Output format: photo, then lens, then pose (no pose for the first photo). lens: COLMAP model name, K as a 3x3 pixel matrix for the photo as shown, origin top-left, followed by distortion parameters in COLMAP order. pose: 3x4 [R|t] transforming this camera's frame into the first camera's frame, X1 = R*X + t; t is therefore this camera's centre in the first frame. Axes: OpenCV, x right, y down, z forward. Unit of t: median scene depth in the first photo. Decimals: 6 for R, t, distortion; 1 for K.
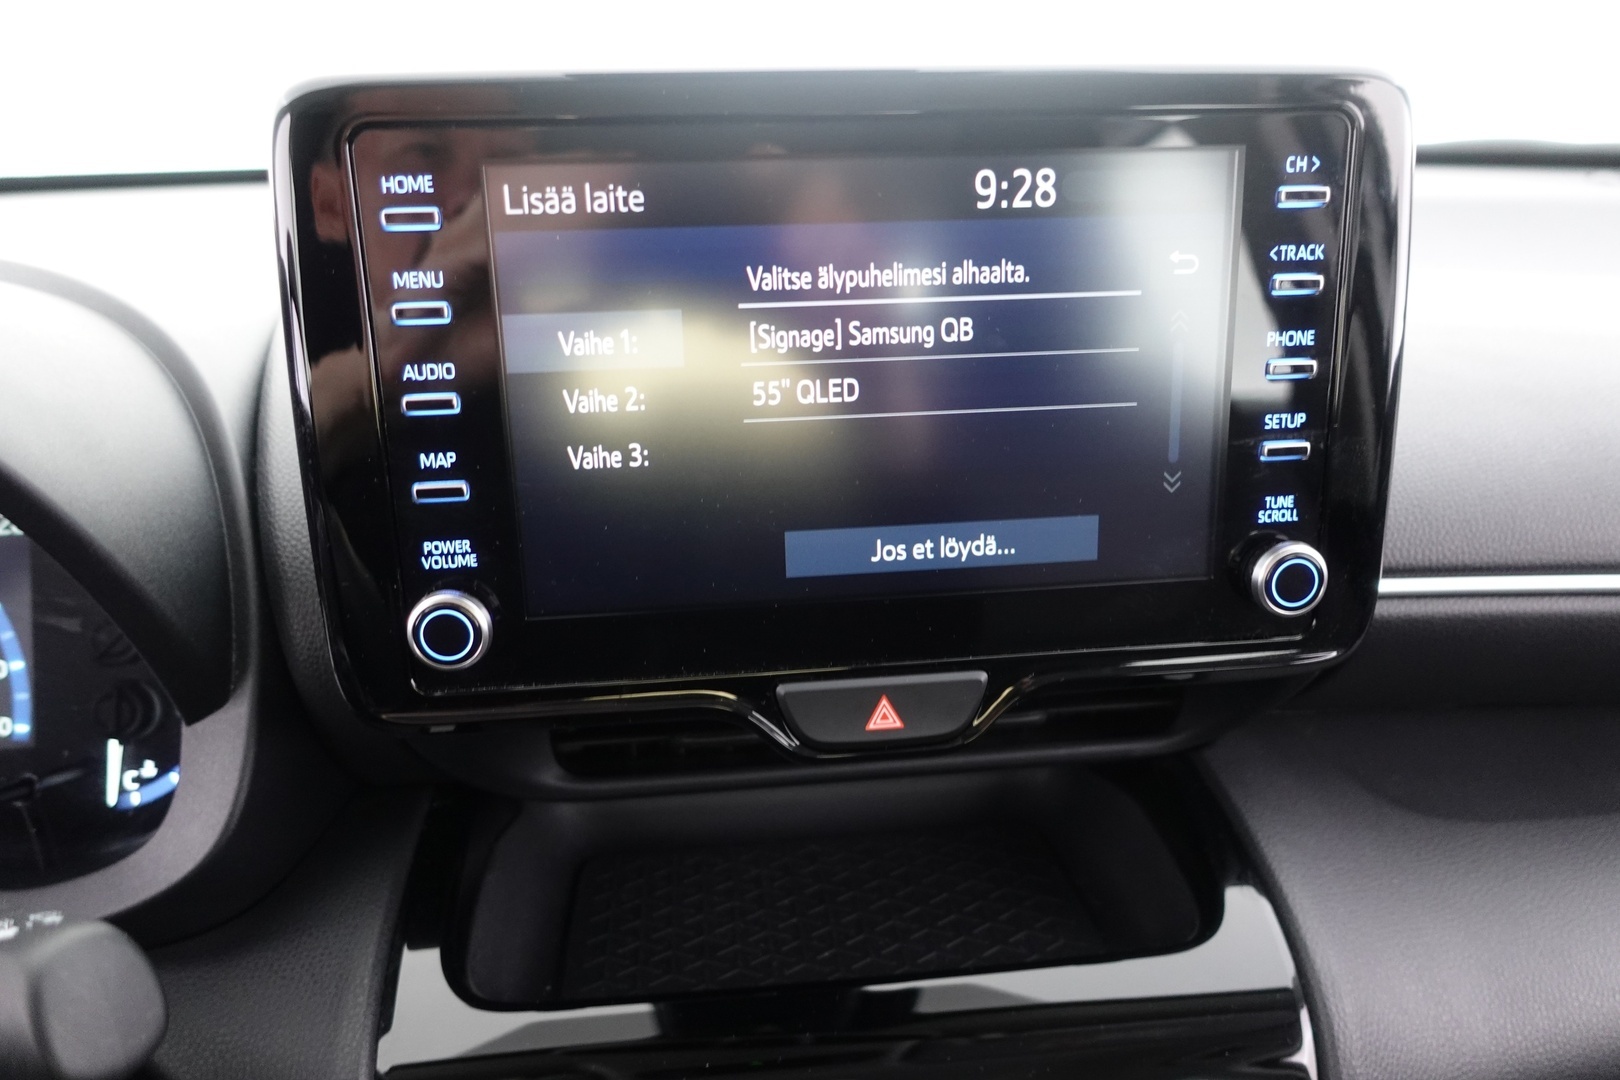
lens RADIAL K [[1093.9, 0, 810.0], [0, 1093.9, 540.0], [0, 0, 1]] dist [0.003857, -0.001633]
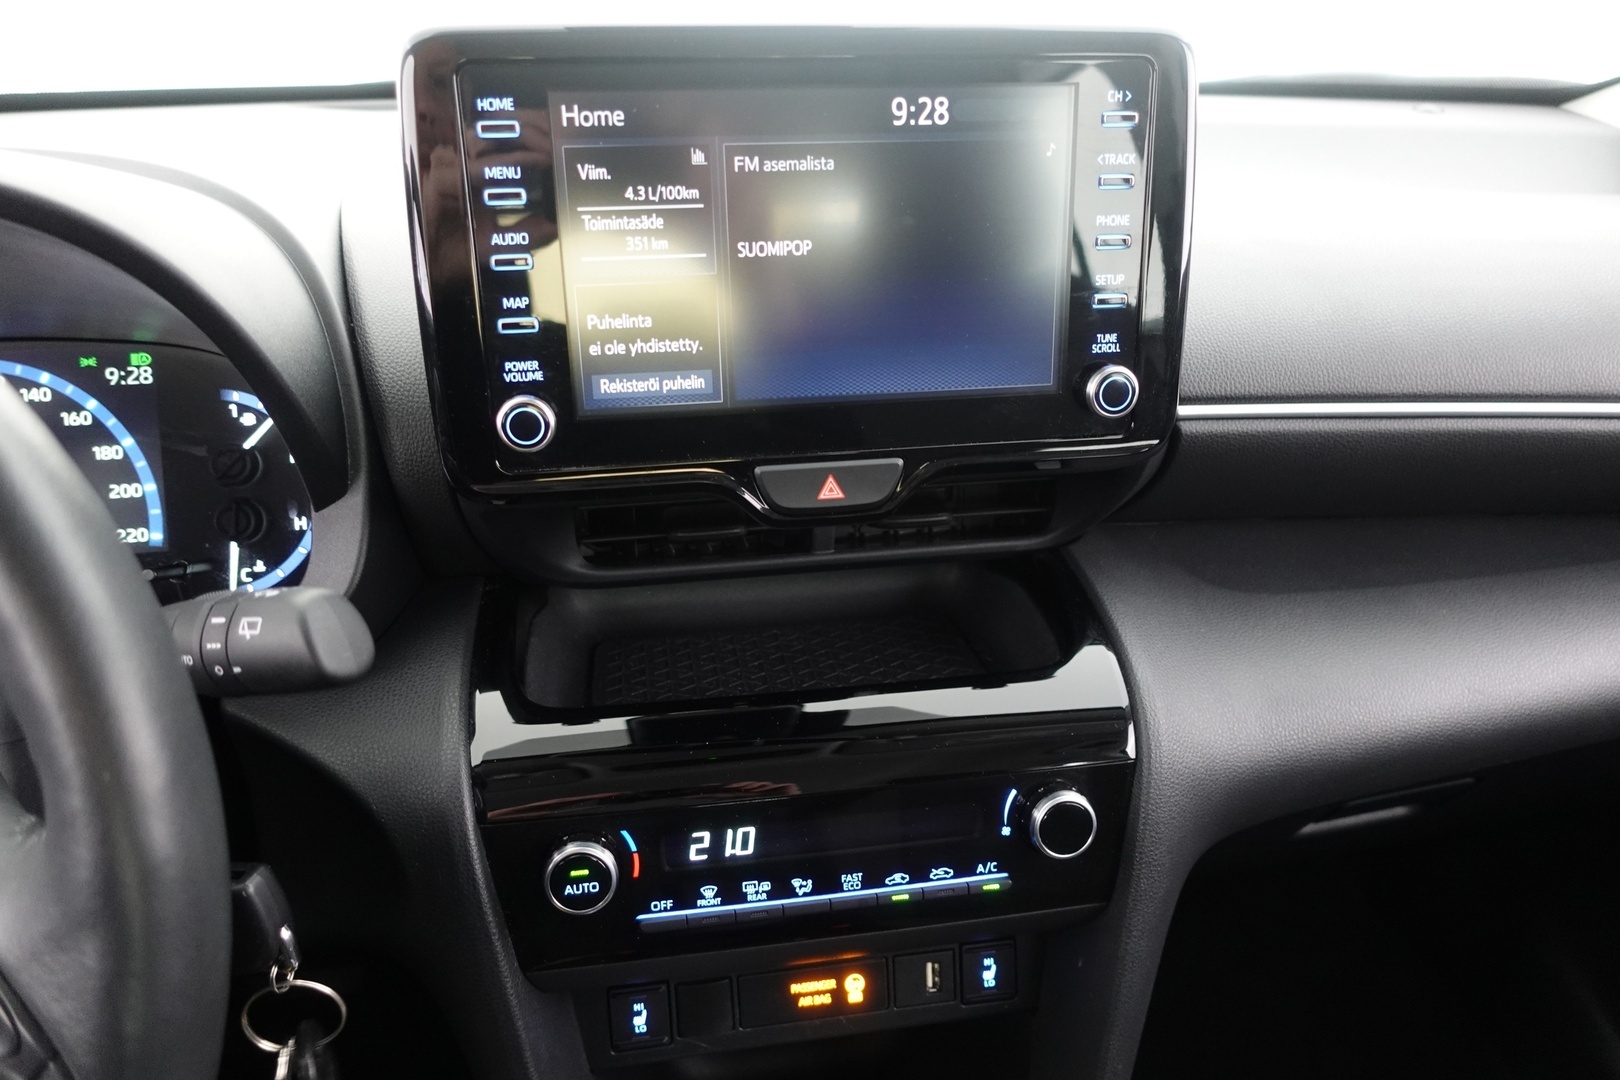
lens RADIAL K [[1104.8, 0, 810.0], [0, 1104.8, 540.0], [0, 0, 1]] dist [-0.008406, -0.000386]
pose [[0.998389, -0.011964, 0.055471, -0.038834], [0.008519, 0.998044, 0.061934, 0.135816], [-0.056103, -0.061361, 0.996538, -0.425769]]
